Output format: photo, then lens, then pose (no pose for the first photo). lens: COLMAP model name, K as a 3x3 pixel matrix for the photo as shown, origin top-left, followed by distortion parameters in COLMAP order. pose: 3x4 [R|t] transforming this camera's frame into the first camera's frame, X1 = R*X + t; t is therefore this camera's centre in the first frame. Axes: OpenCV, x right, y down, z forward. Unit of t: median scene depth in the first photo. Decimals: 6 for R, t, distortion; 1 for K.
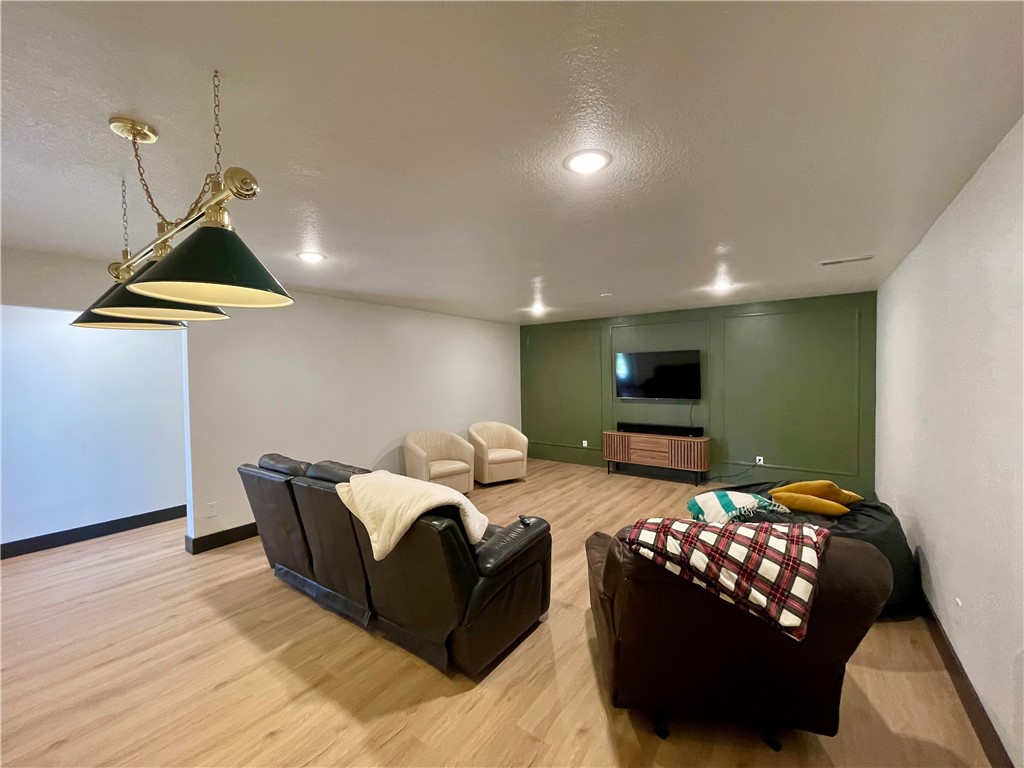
lens RADIAL K [[412.9, 0, 512.0], [0, 412.9, 384.0], [0, 0, 1]] dist [0.000655, 0.000004]
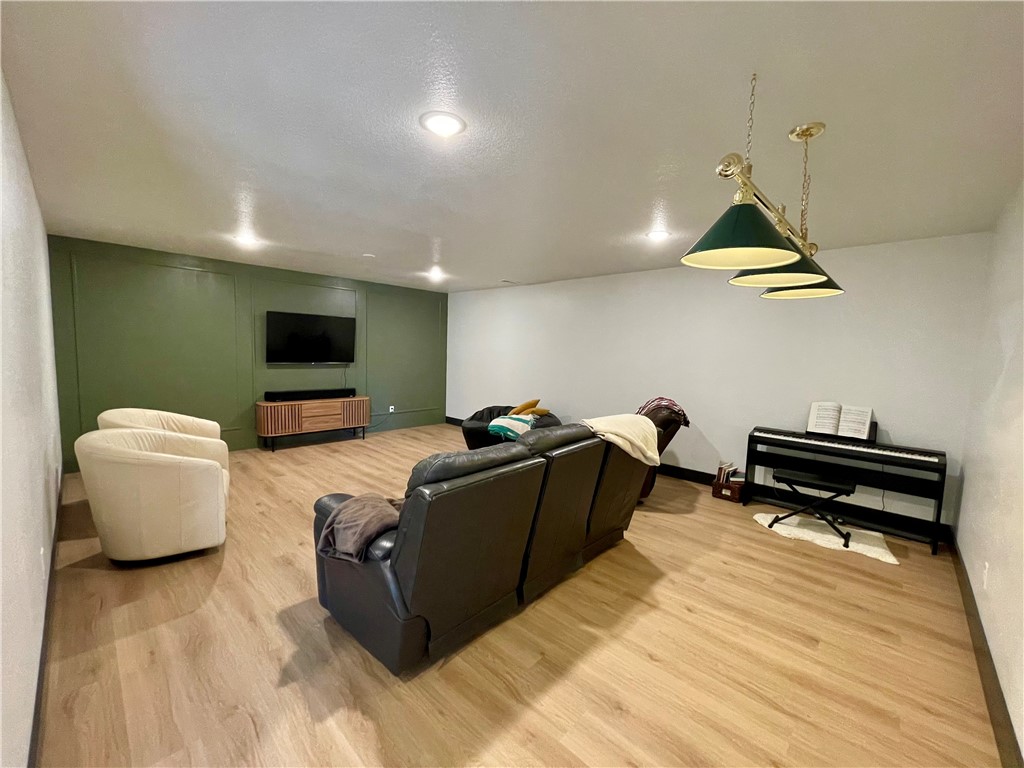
lens RADIAL K [[412.9, 0, 512.0], [0, 412.9, 384.0], [0, 0, 1]] dist [0.000655, 0.000004]
pose [[0.126529, -0.062642, 0.989983, -0.645968], [-0.006299, 0.997933, 0.063950, 0.023220], [-0.991943, -0.014327, 0.125873, 0.481383]]
